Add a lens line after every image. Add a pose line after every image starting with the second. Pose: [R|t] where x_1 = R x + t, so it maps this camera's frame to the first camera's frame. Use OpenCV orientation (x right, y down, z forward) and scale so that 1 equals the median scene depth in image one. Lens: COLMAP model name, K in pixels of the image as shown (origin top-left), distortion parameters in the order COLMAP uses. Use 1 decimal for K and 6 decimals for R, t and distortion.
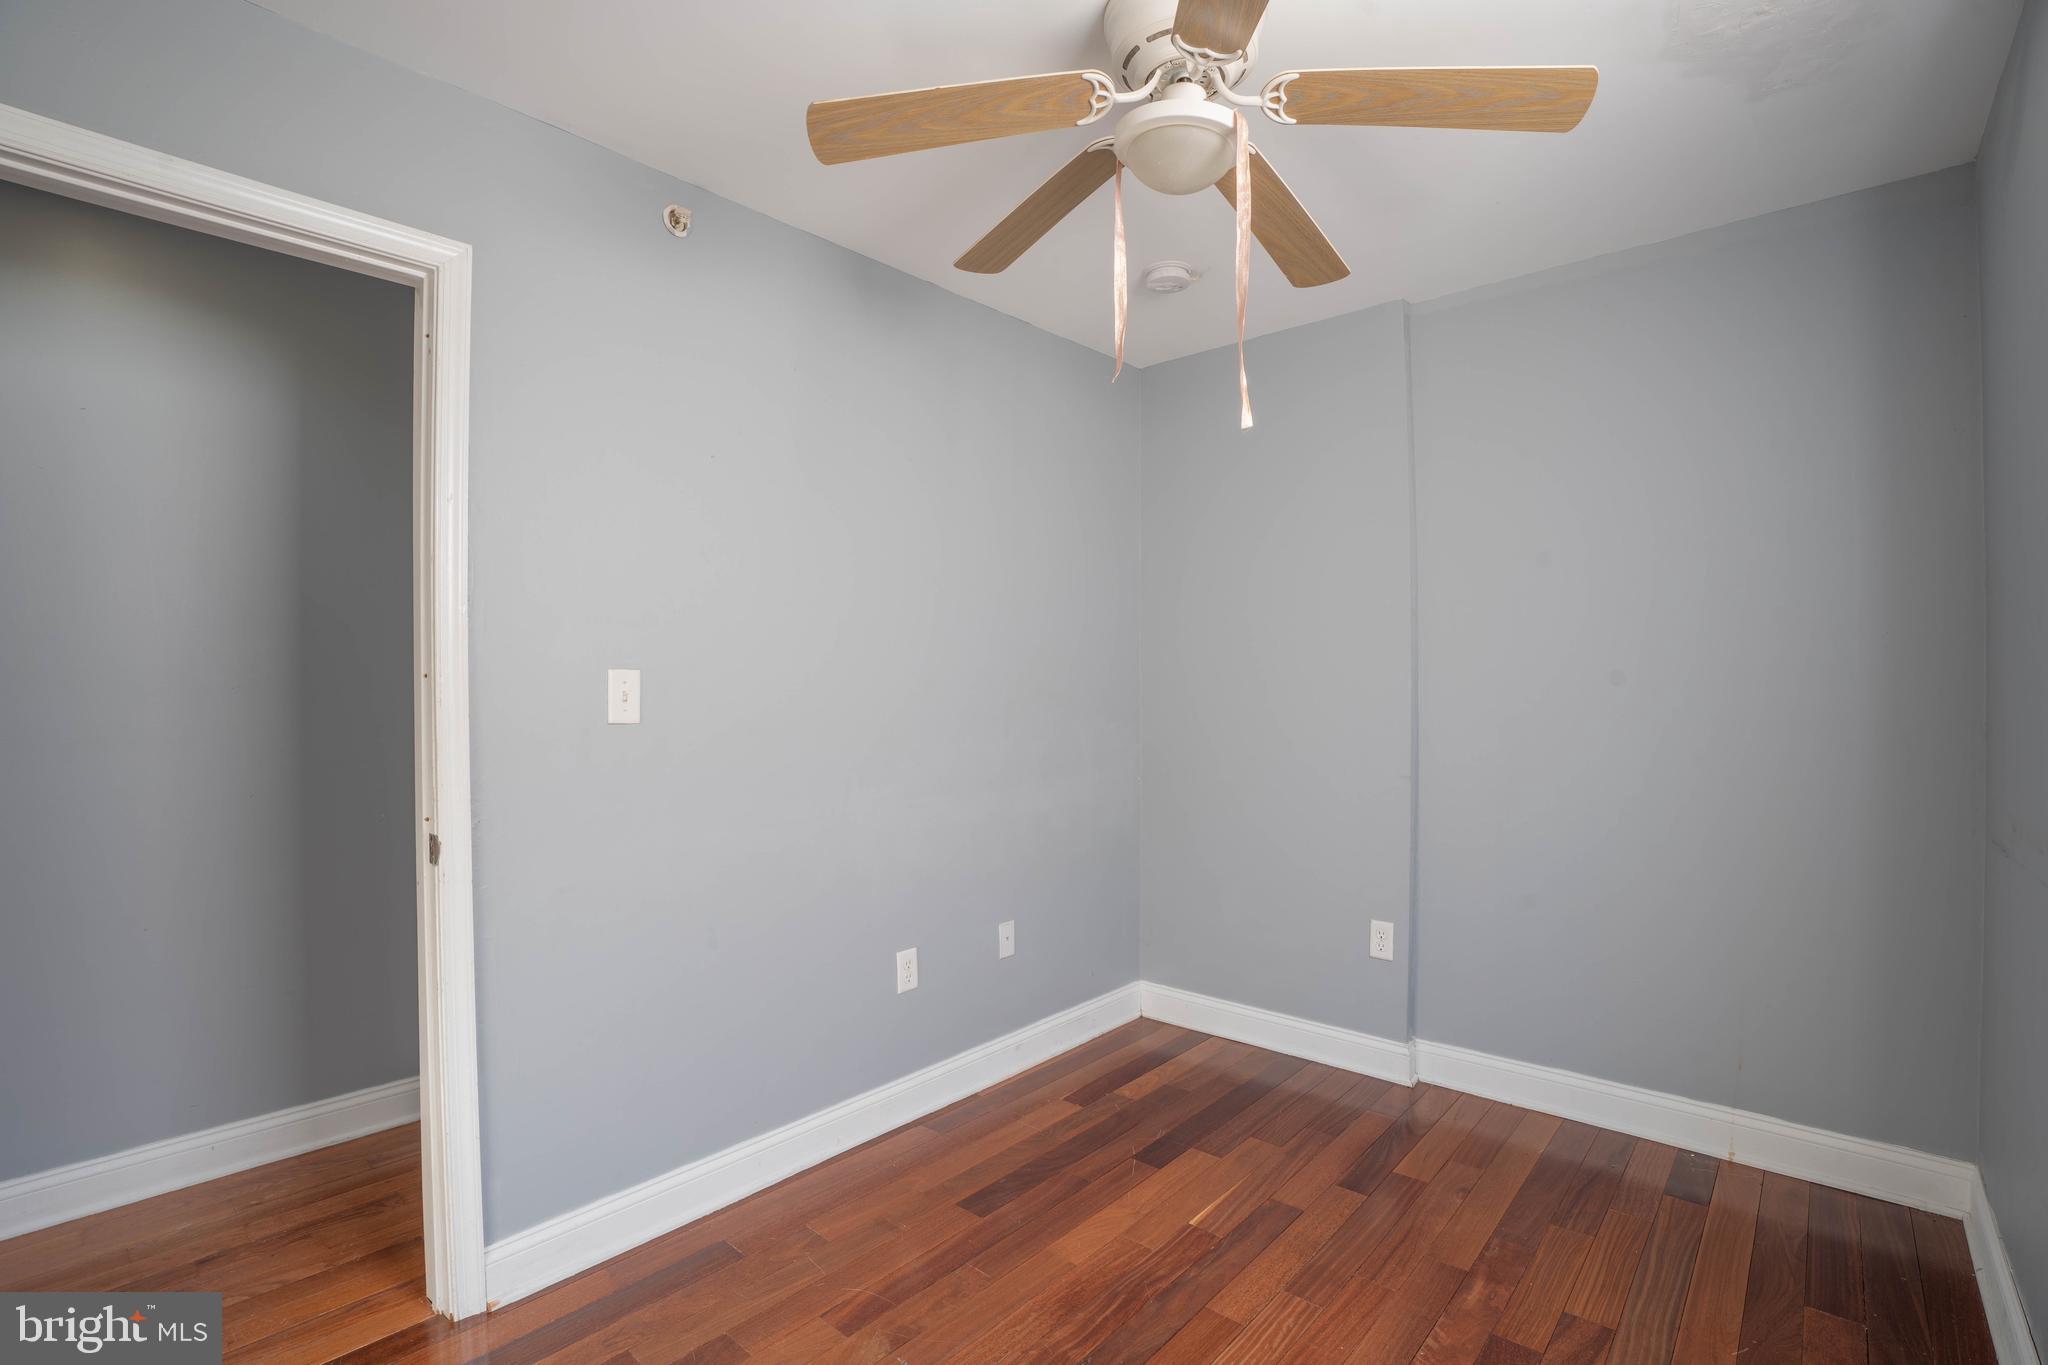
lens RADIAL K [[938.6, 0, 1021.6], [0, 938.6, 685.2], [0, 0, 1]] dist [-0.058659, 0.011335]
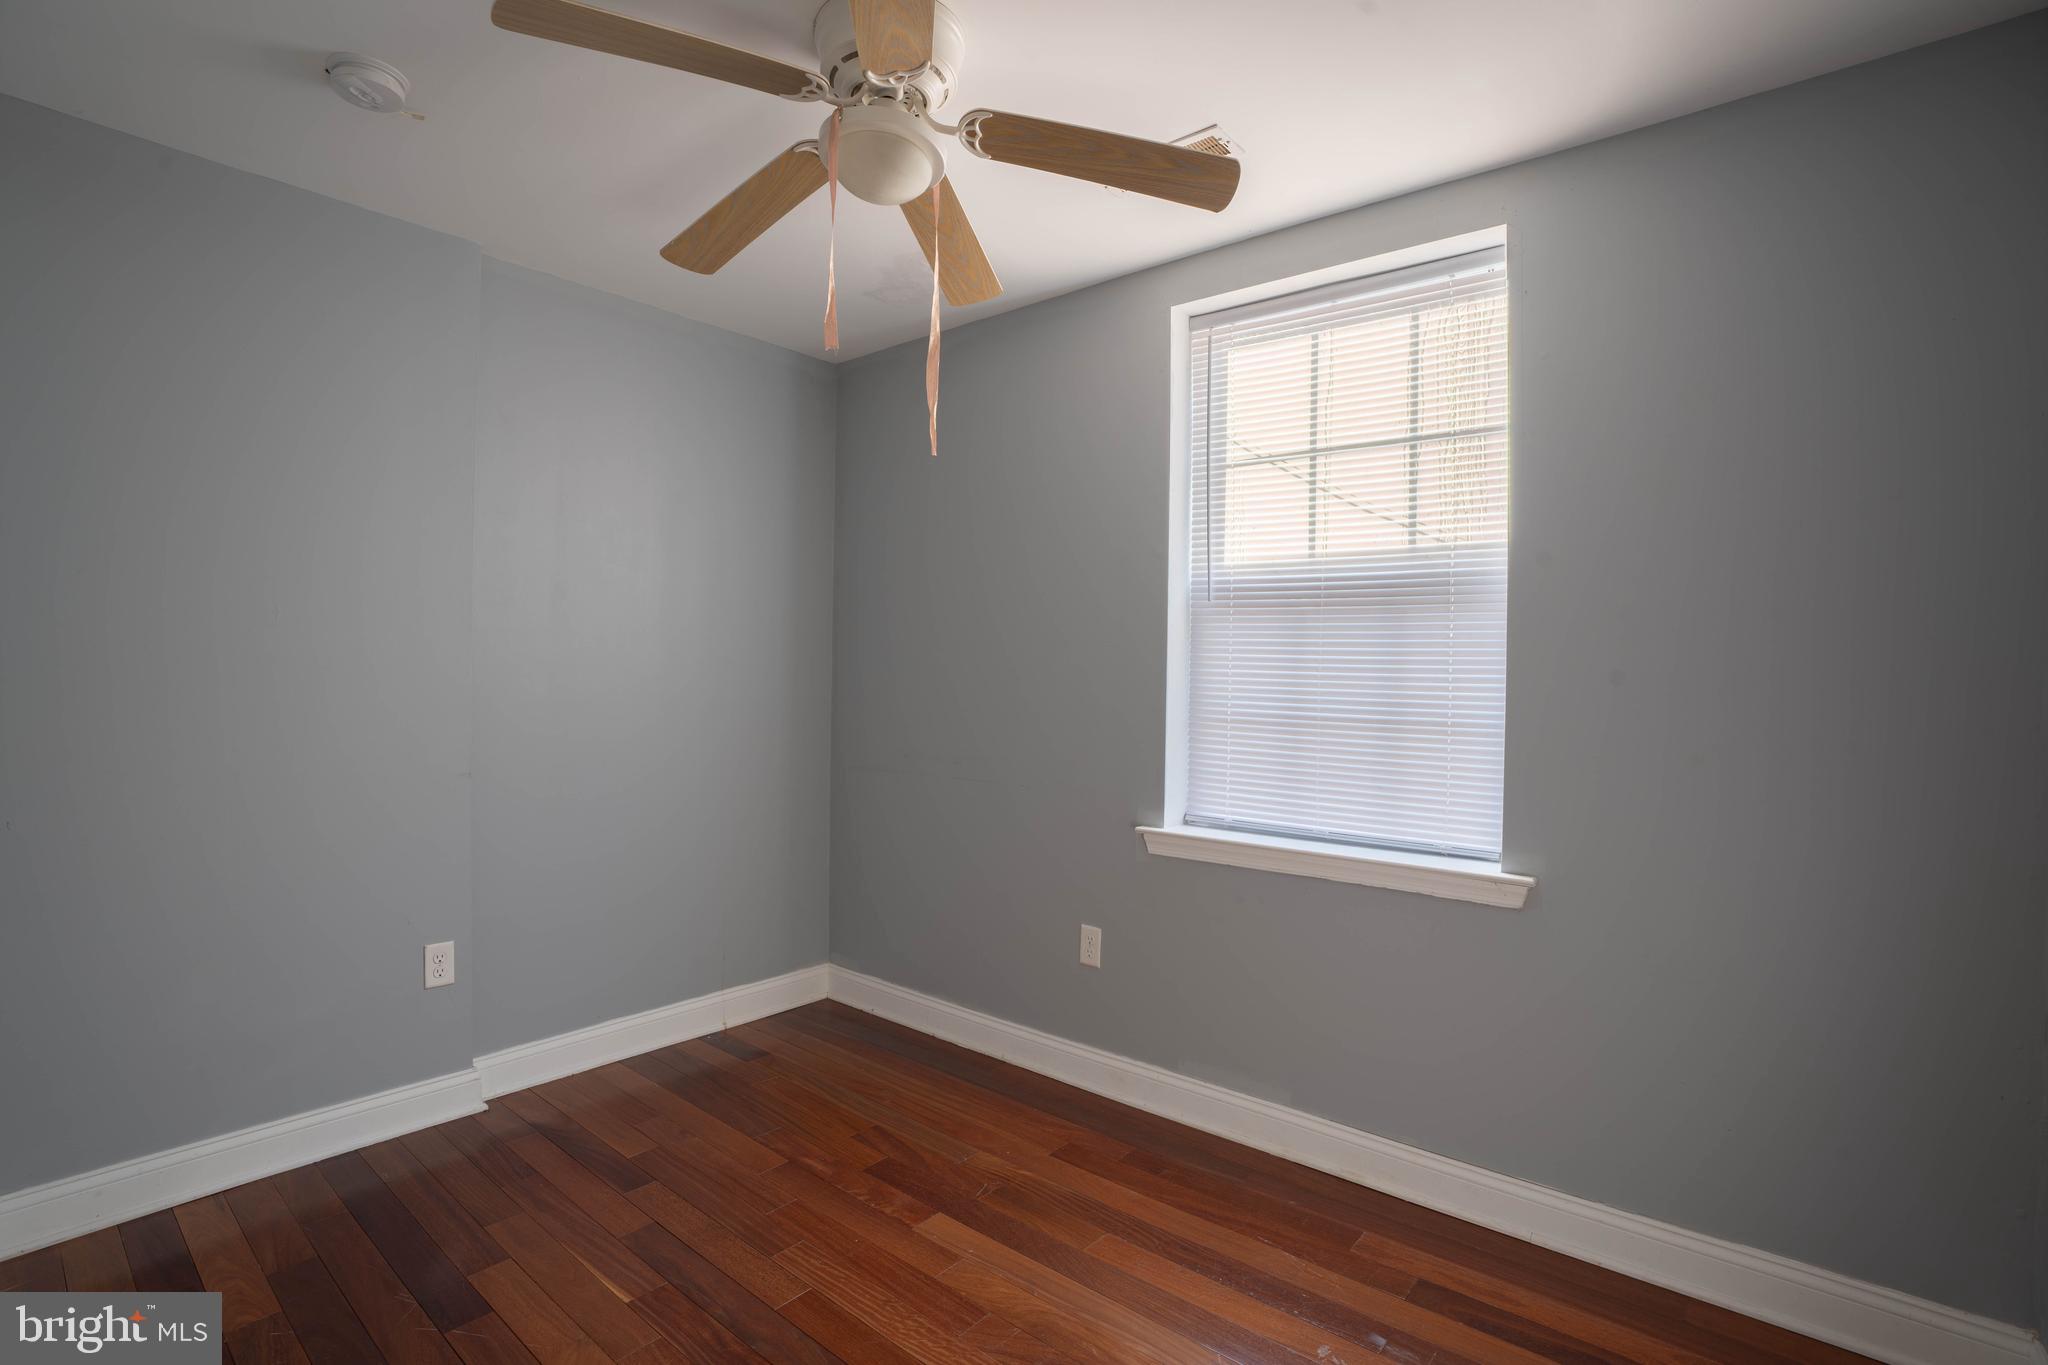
lens RADIAL K [[938.6, 0, 1021.6], [0, 938.6, 681.4], [0, 0, 1]] dist [-0.058659, 0.011335]
pose [[-0.031857, 0.002419, 0.999490, -0.613212], [-0.005945, 0.999979, -0.002610, 0.013437], [-0.999475, -0.006025, -0.031842, 0.615810]]
